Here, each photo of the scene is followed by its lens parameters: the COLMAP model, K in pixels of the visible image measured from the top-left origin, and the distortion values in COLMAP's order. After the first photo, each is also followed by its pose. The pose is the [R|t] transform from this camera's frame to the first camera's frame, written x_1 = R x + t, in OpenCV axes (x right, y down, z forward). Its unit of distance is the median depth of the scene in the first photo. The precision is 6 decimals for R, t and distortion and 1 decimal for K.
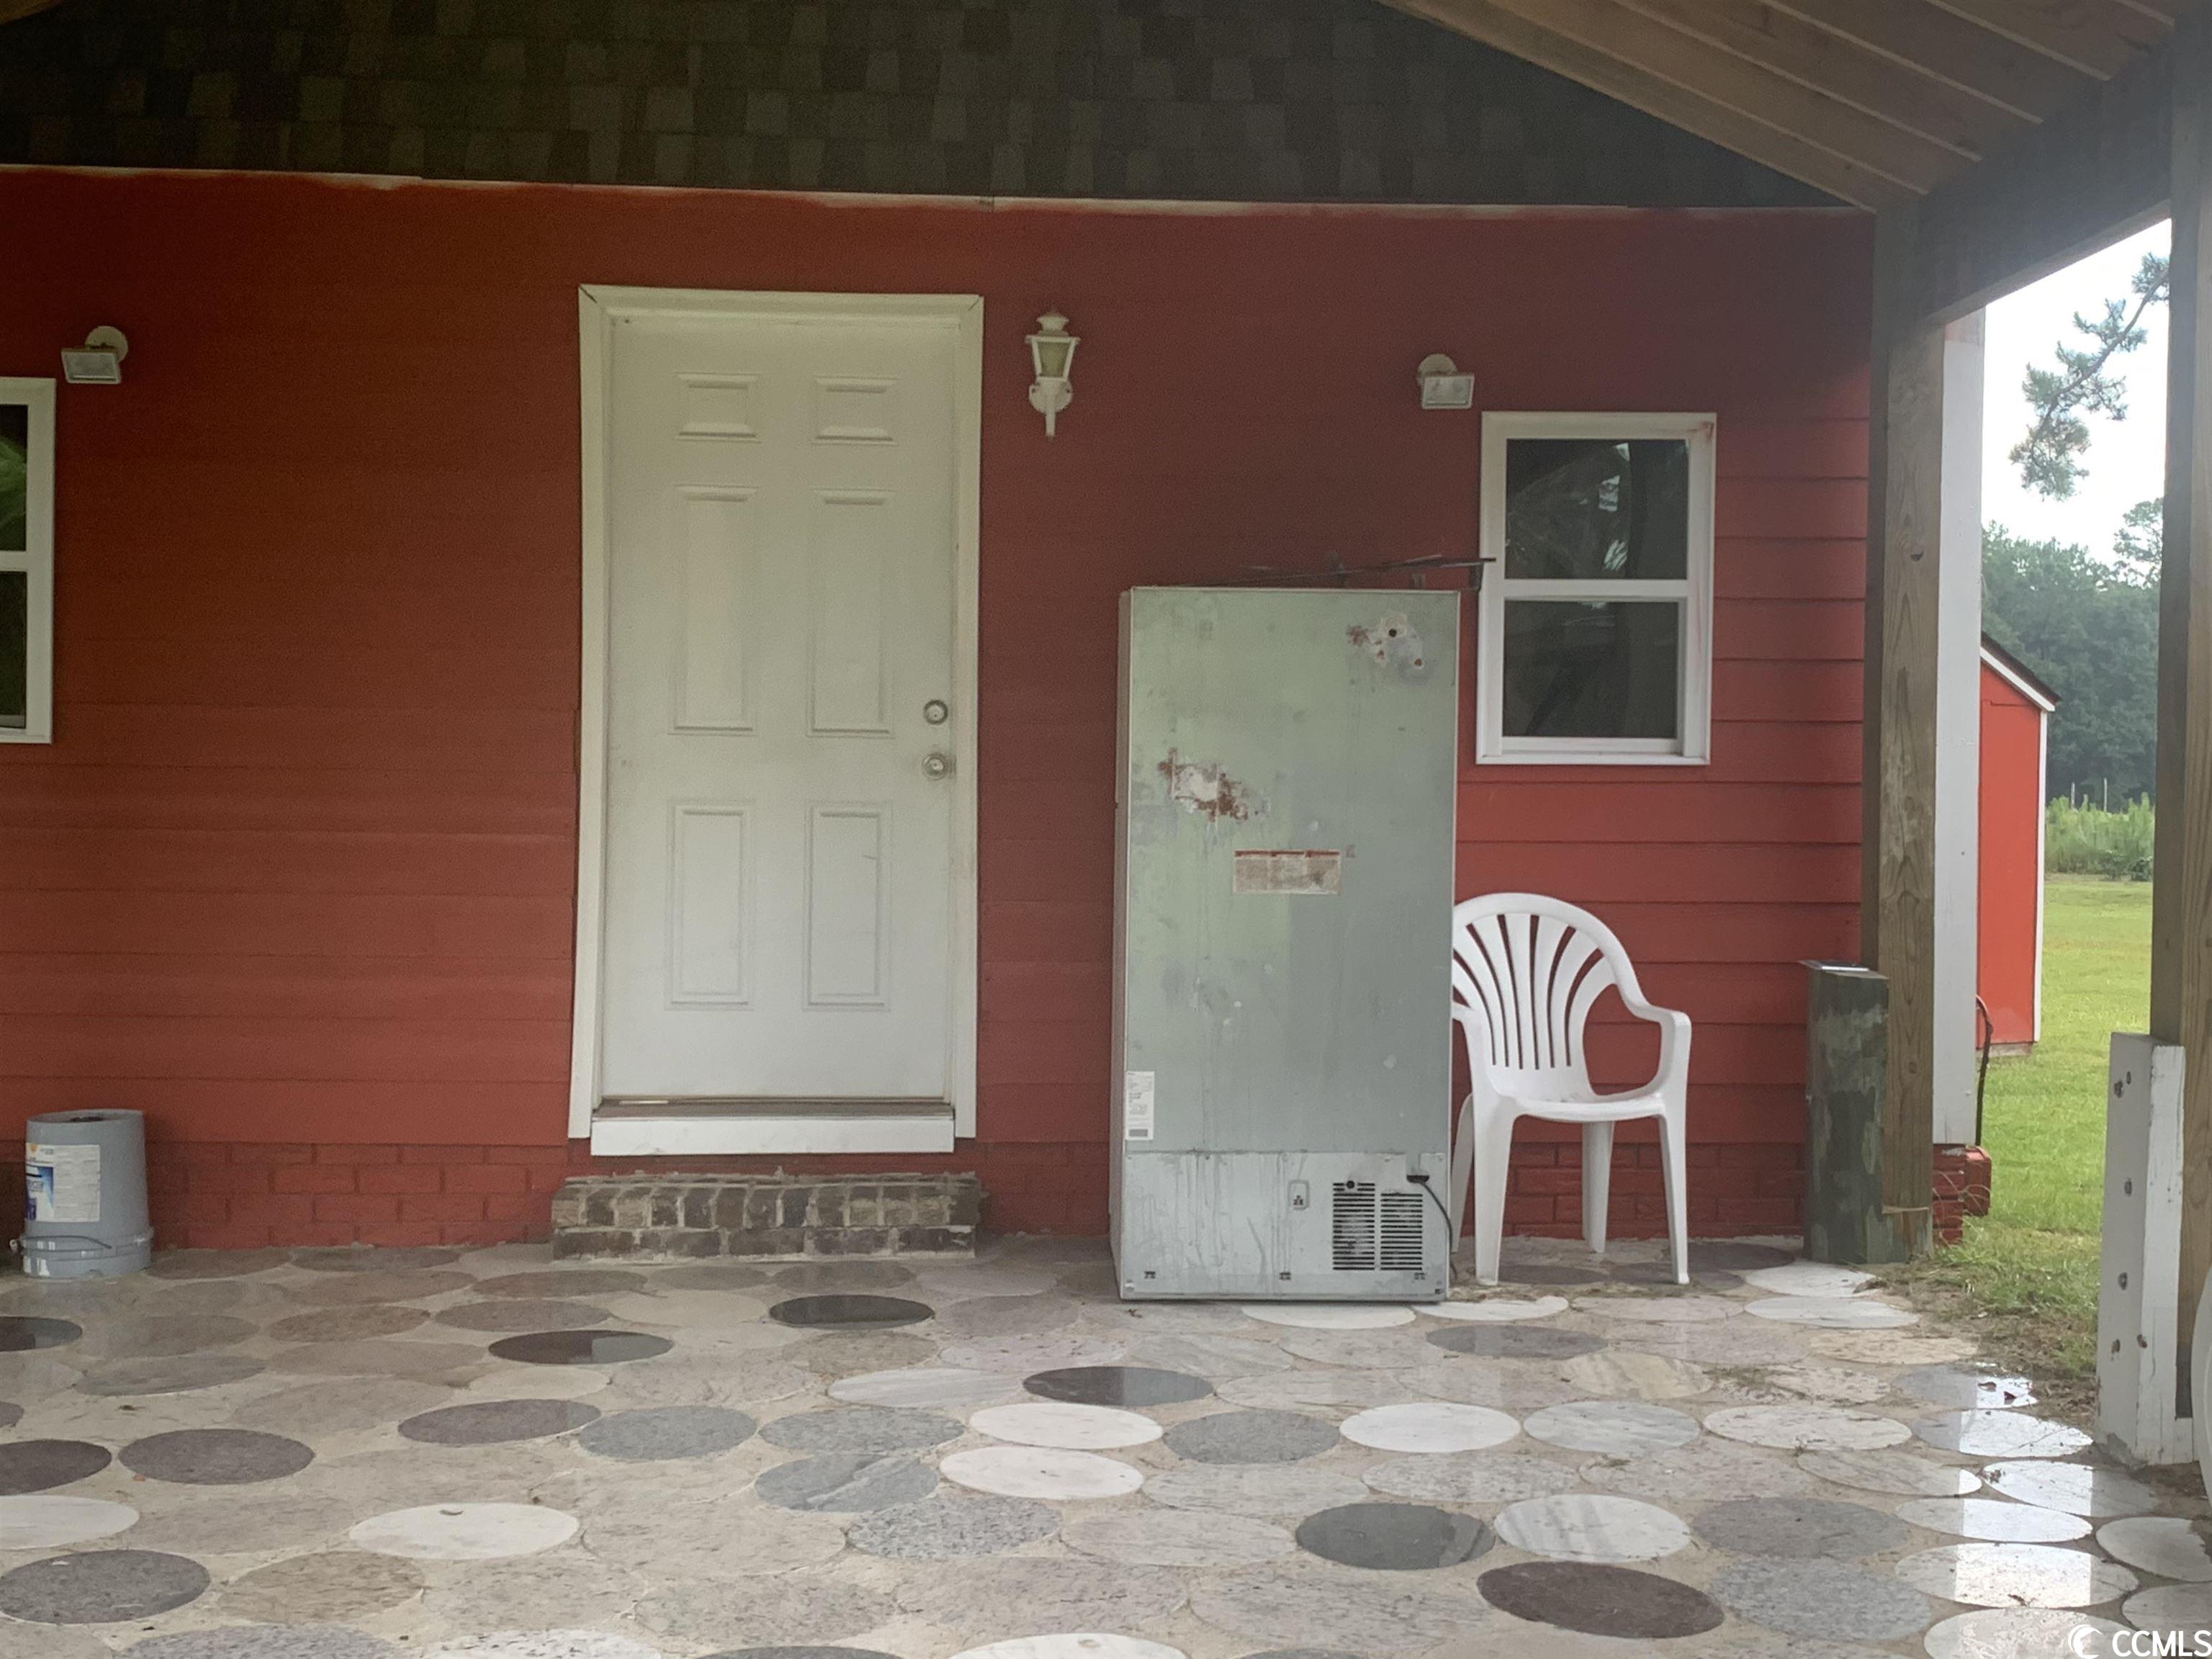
lens RADIAL K [[2901.1, 0, 1106.0], [0, 2901.1, 829.5], [0, 0, 1]] dist [-0.006580, -0.011342]
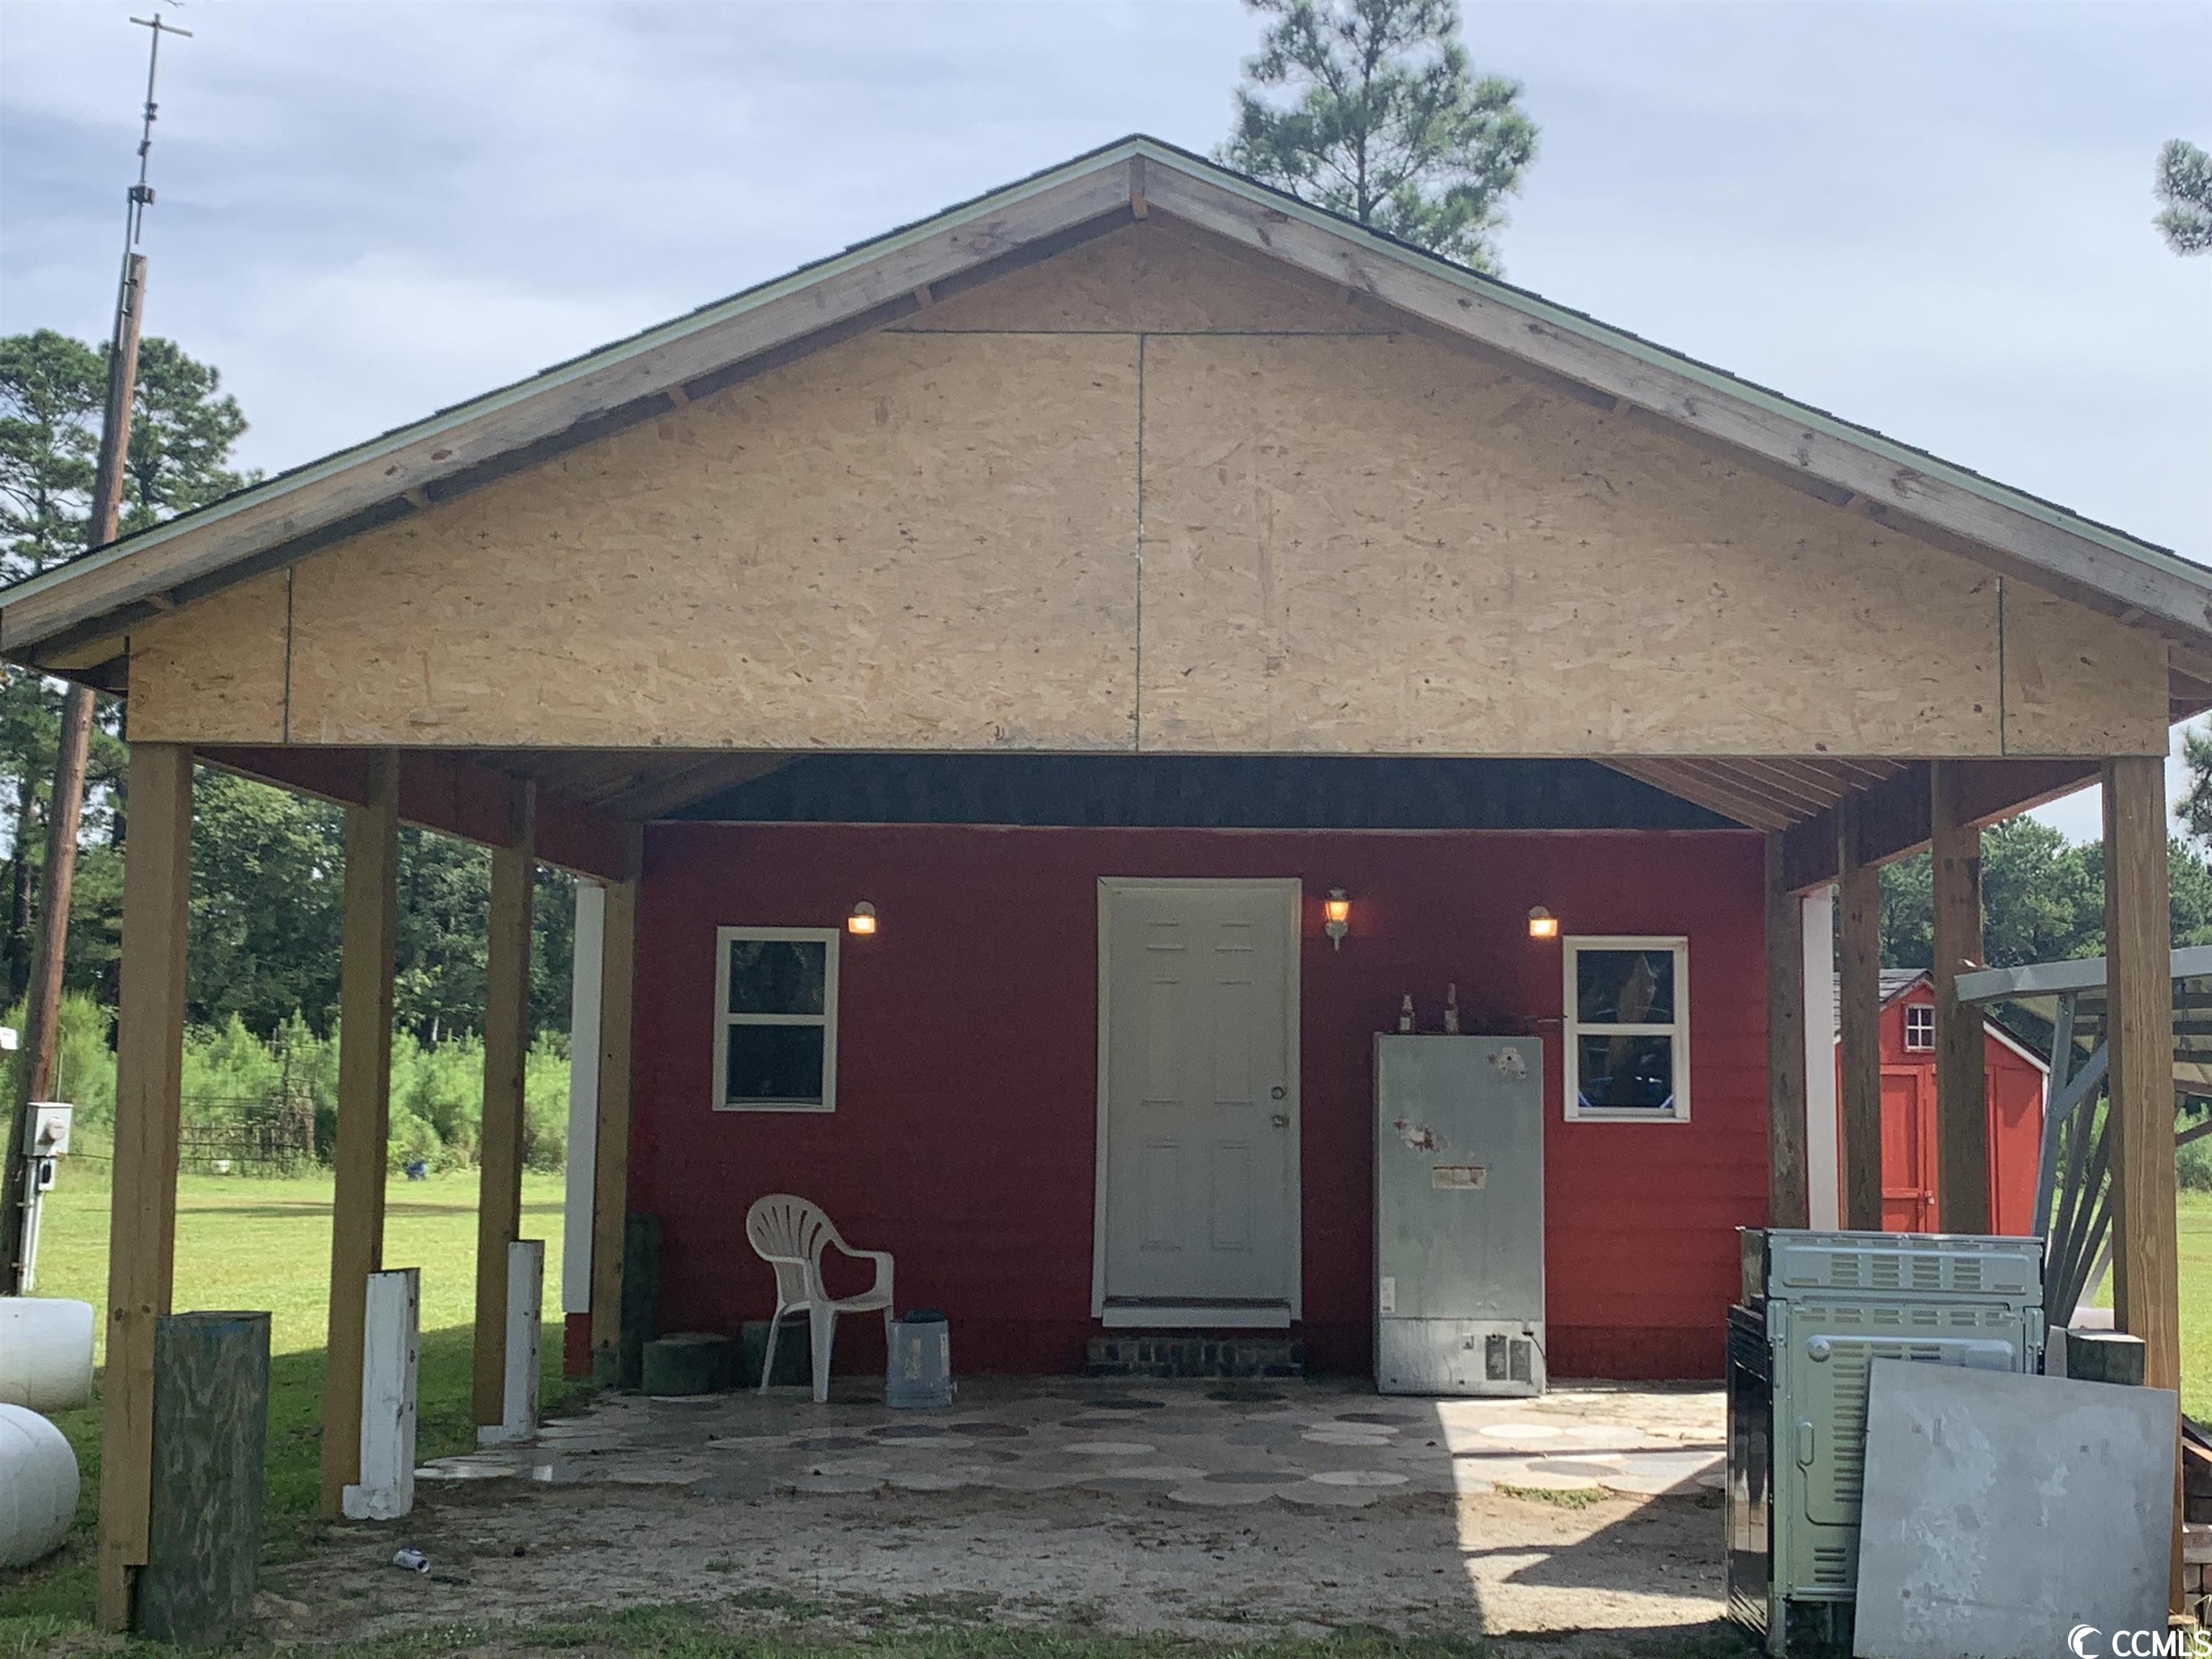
lens RADIAL K [[2588.7, 0, 1177.2], [0, 2588.7, 824.5], [0, 0, 1]] dist [0.308416, -2.221756]
pose [[0.997634, -0.008377, -0.068233, -0.006997], [-0.000402, 0.991820, -0.127641, 0.002491], [0.068744, 0.127367, 0.989471, -0.771250]]
